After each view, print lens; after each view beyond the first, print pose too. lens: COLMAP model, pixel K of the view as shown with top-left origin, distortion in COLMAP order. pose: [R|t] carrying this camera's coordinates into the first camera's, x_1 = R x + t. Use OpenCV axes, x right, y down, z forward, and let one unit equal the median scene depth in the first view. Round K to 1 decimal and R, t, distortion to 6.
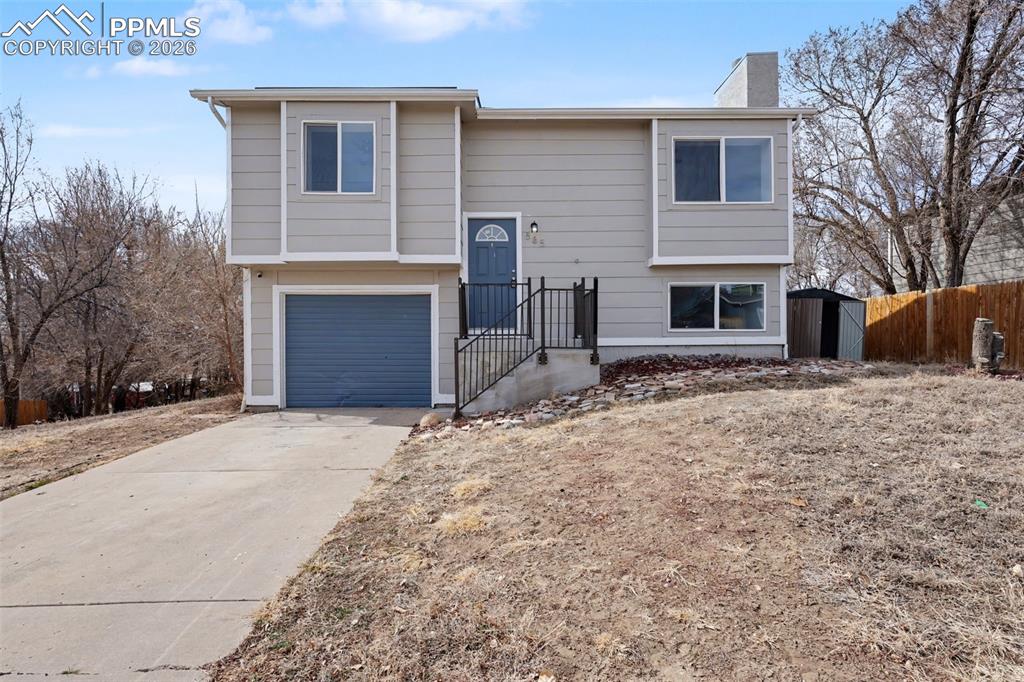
lens RADIAL K [[476.4, 0, 511.7], [0, 476.4, 353.3], [0, 0, 1]] dist [-0.003034, 0.003617]
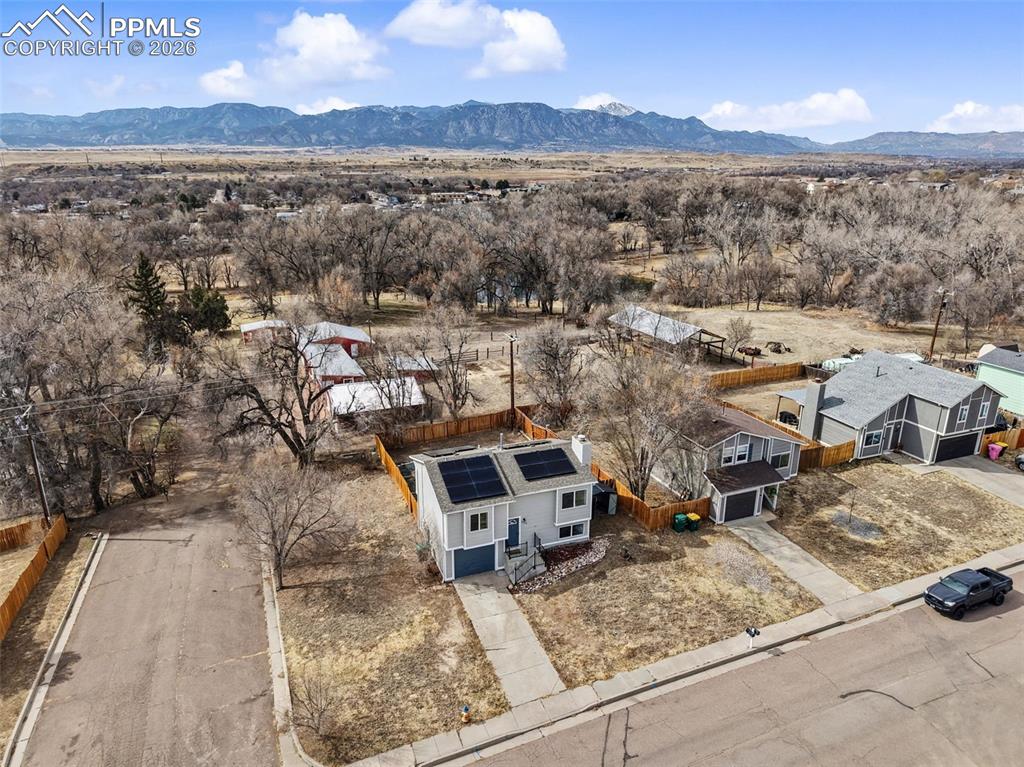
lens RADIAL K [[680.4, 0, 507.0], [0, 680.4, 377.1], [0, 0, 1]] dist [0.015061, -0.013425]
pose [[0.943607, -0.090714, 0.318398, -1.585785], [-0.003911, 0.958607, 0.284707, -2.729897], [-0.331045, -0.269897, 0.904193, -3.222632]]
